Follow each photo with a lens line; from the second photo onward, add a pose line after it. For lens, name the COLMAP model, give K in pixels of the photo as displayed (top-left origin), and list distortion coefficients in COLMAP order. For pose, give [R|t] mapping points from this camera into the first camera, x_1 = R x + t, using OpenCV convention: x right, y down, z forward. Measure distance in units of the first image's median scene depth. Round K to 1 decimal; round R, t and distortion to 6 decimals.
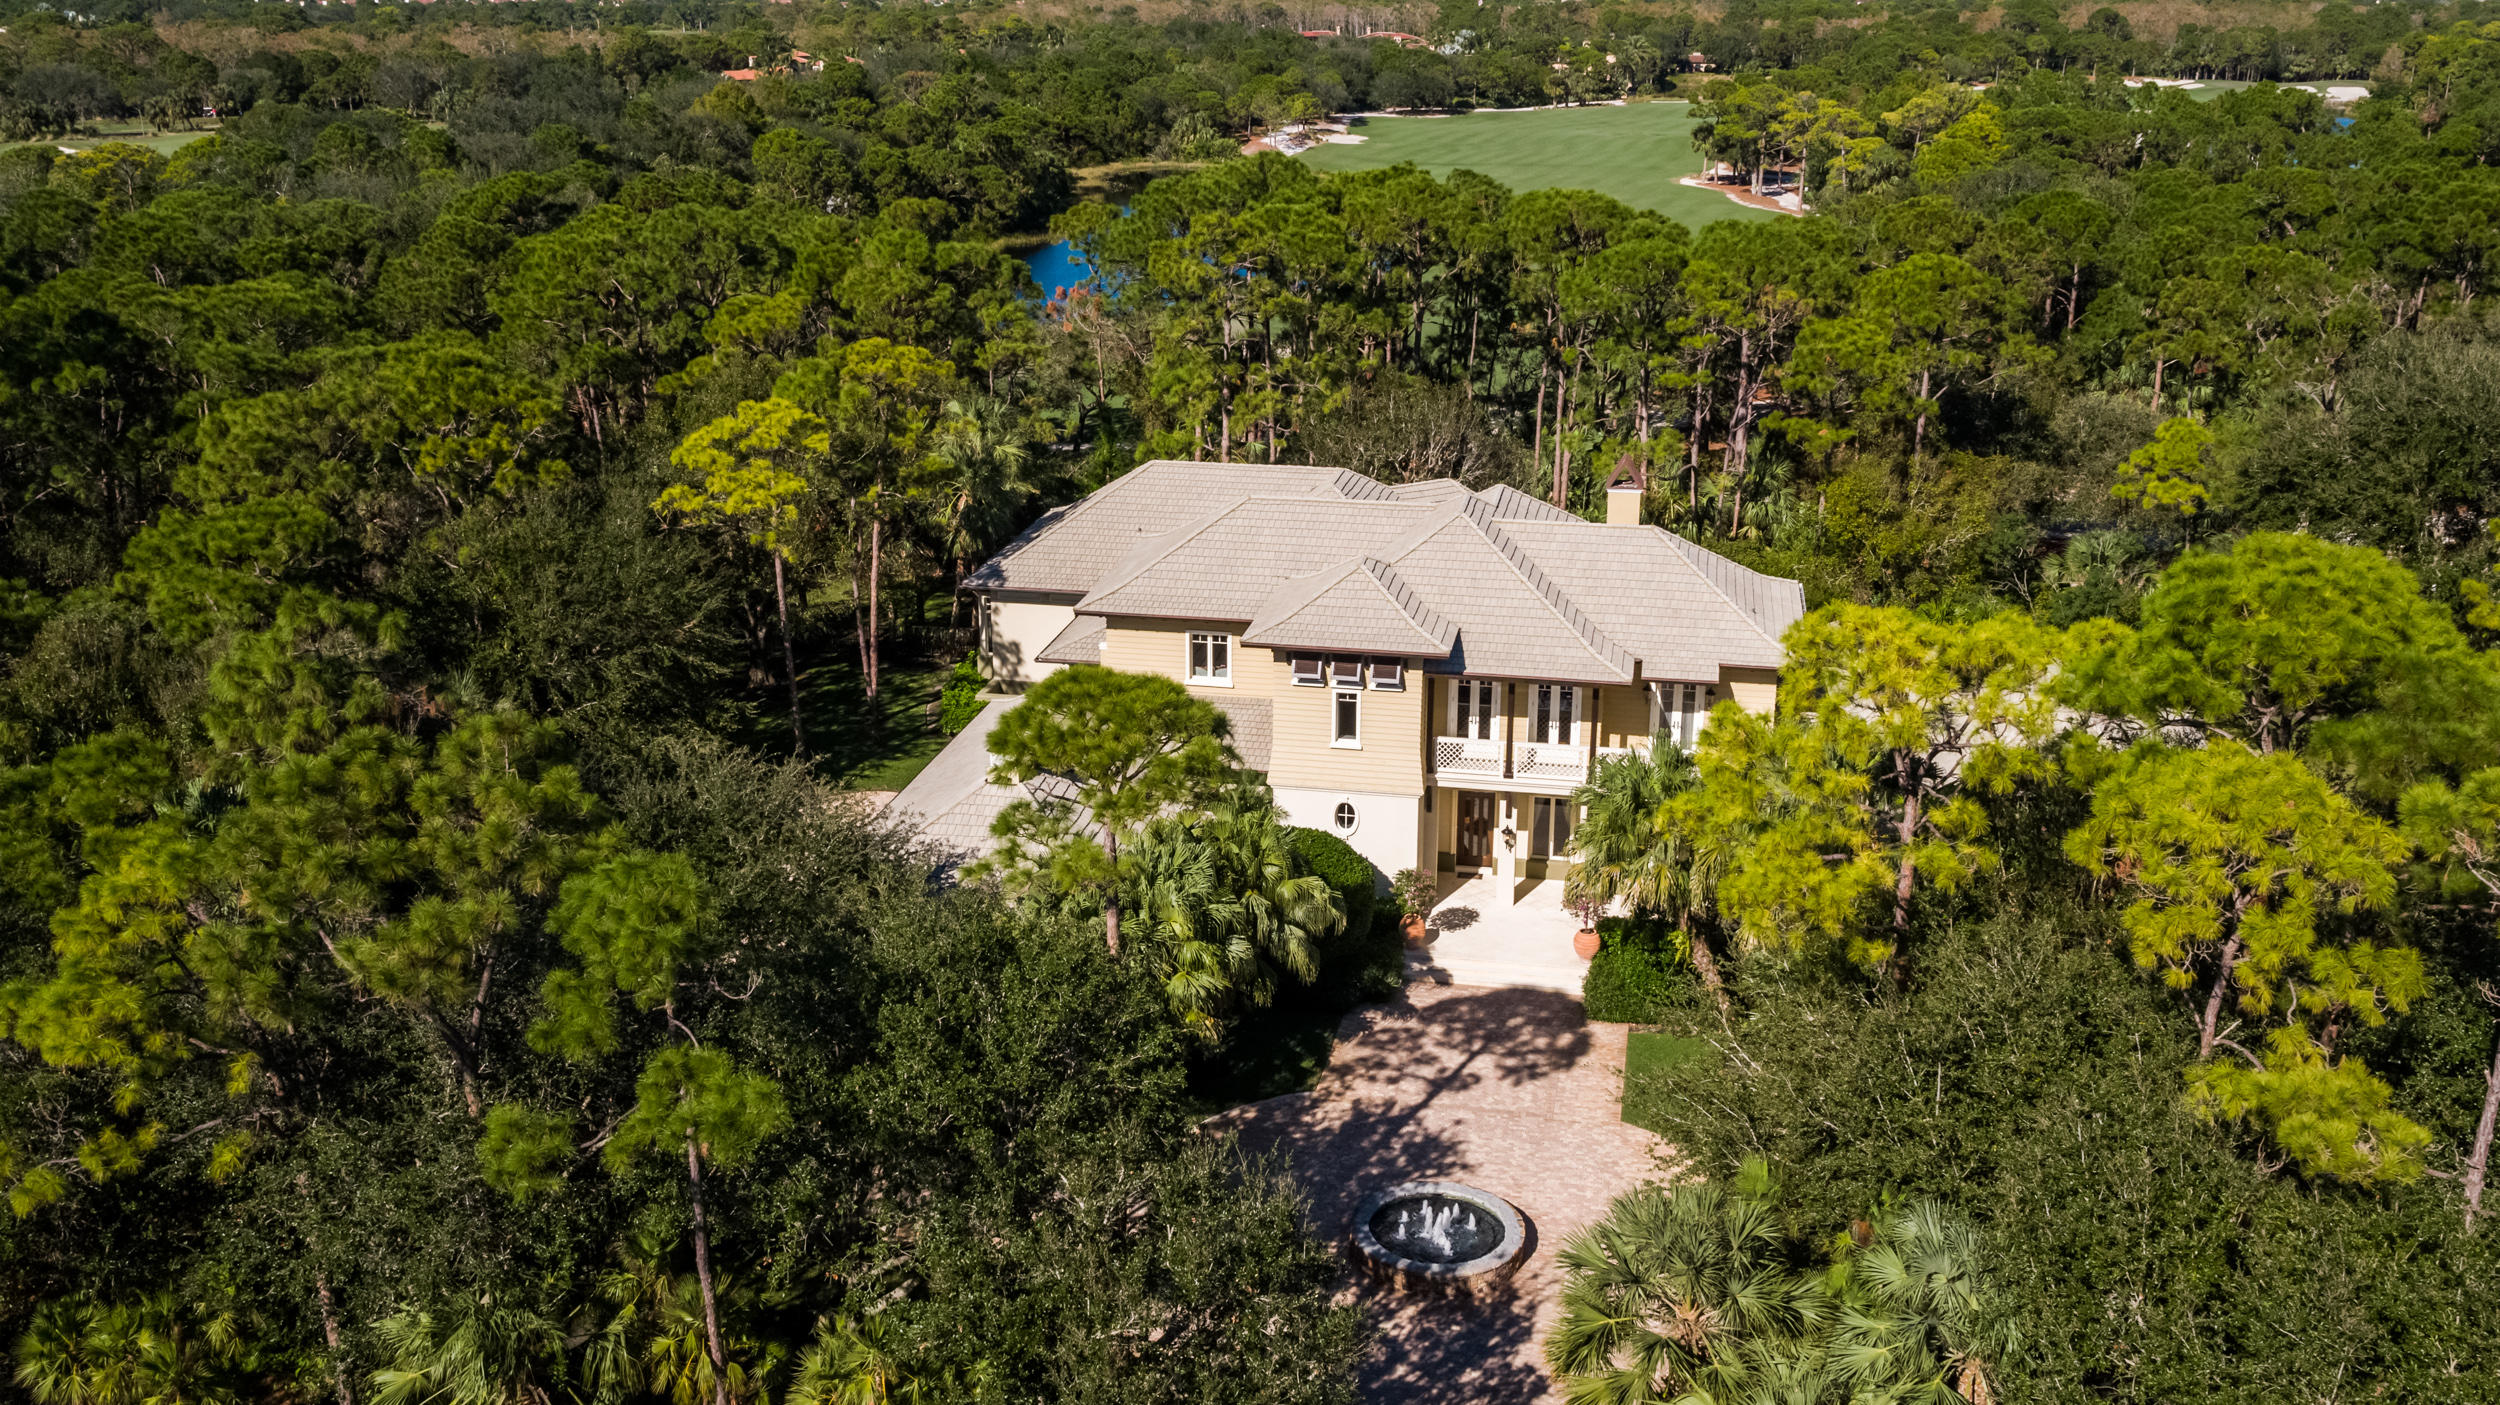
lens RADIAL K [[2315.8, 0, 1286.3], [0, 2315.8, 664.1], [0, 0, 1]] dist [0.002921, -0.003496]
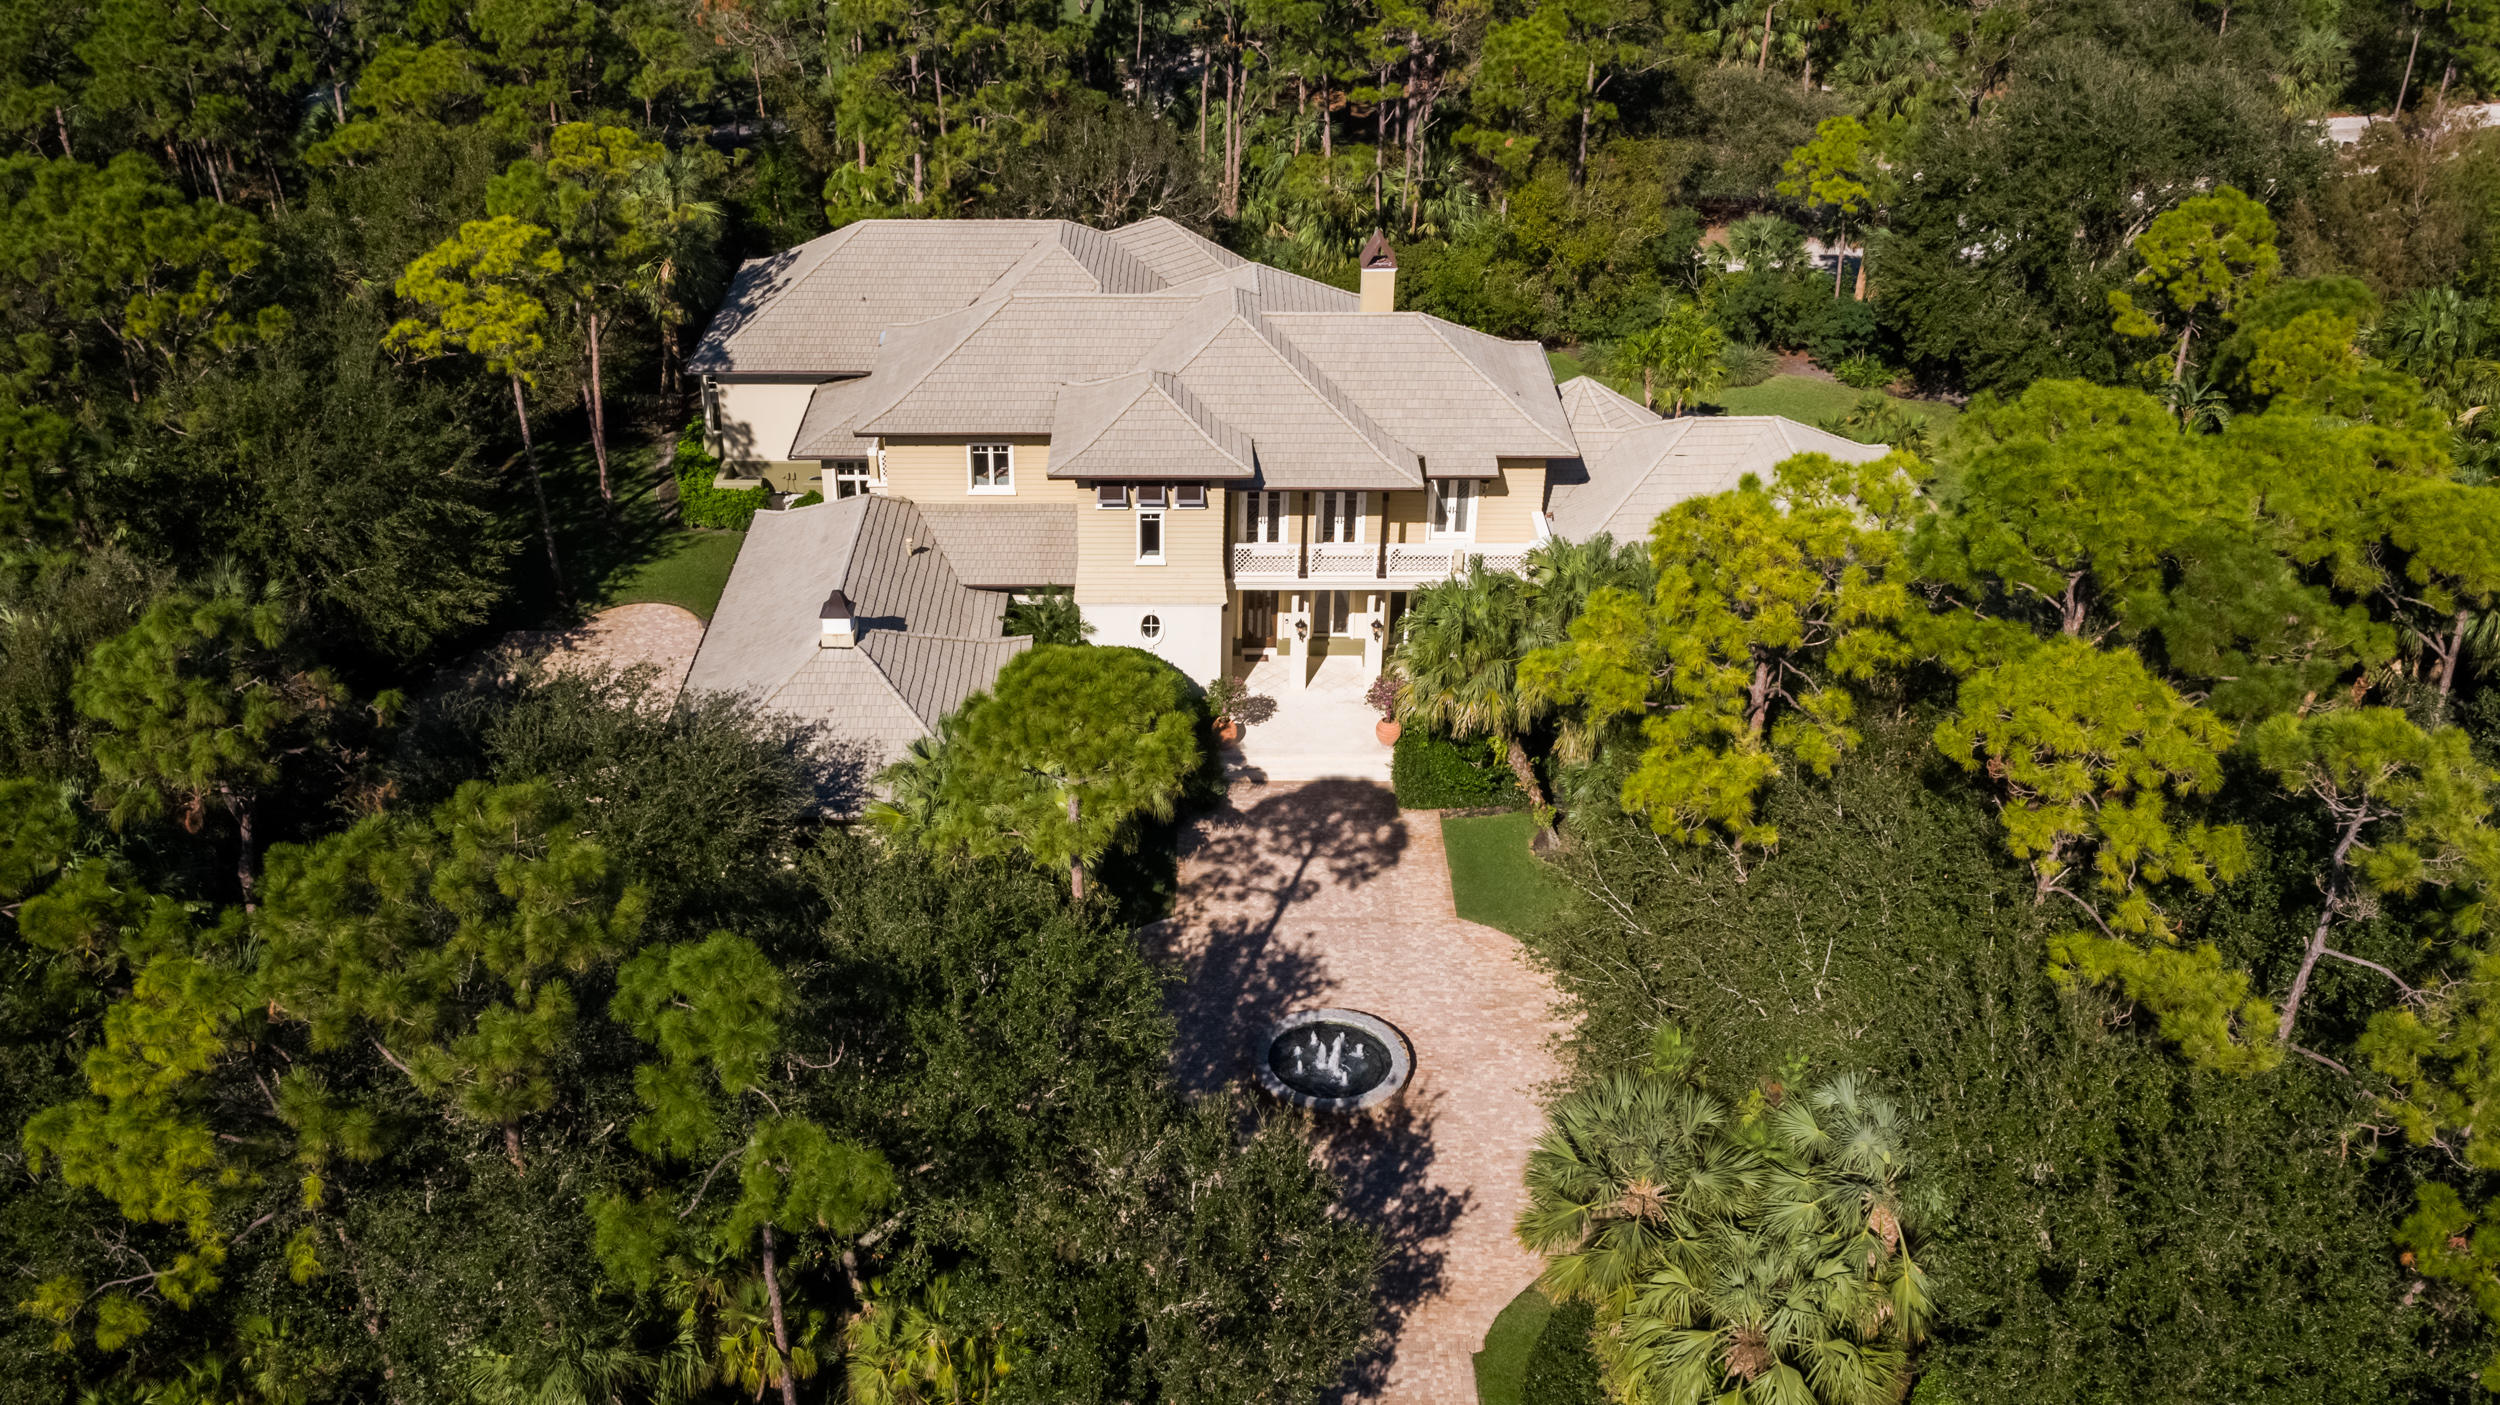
lens RADIAL K [[2302.4, 0, 1250.0], [0, 2302.4, 702.5], [0, 0, 1]] dist [-0.001173, -0.003349]
pose [[0.978569, -0.090242, 0.185093, -0.132866], [0.046295, 0.972261, 0.229271, -0.144441], [-0.200649, -0.215788, 0.955602, 0.004485]]
